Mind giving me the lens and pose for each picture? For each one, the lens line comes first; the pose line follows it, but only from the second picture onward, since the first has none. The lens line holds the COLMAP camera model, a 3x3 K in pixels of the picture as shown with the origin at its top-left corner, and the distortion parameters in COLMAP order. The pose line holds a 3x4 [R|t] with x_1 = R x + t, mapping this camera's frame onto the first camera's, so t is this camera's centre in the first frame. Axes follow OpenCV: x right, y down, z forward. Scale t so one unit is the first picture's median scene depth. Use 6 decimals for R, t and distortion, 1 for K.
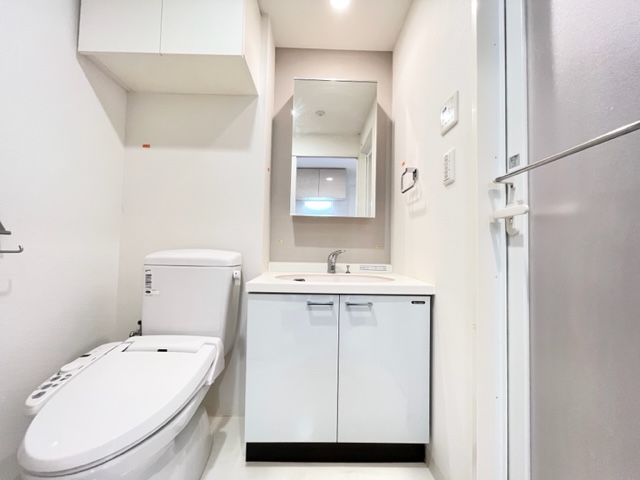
lens RADIAL K [[257.3, 0, 318.7], [0, 257.3, 239.9], [0, 0, 1]] dist [-0.003145, -0.000589]
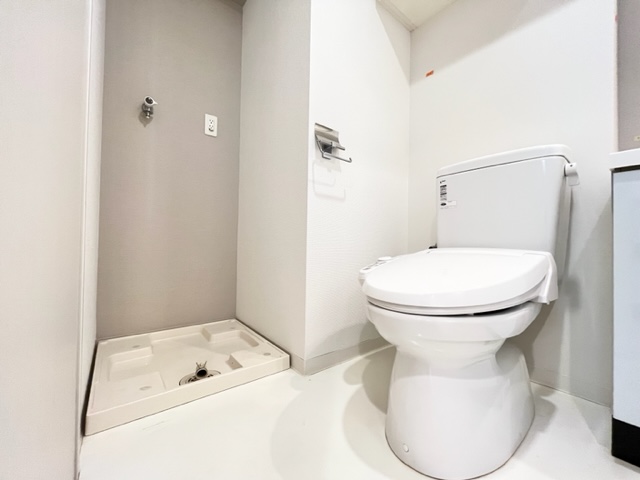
lens RADIAL K [[257.3, 0, 320.3], [0, 257.3, 241.0], [0, 0, 1]] dist [-0.003145, -0.000589]
pose [[0.600551, -0.024457, -0.799213, -0.194992], [0.026202, 0.999597, -0.010900, 0.330441], [0.799157, -0.014395, 0.600949, 0.090756]]
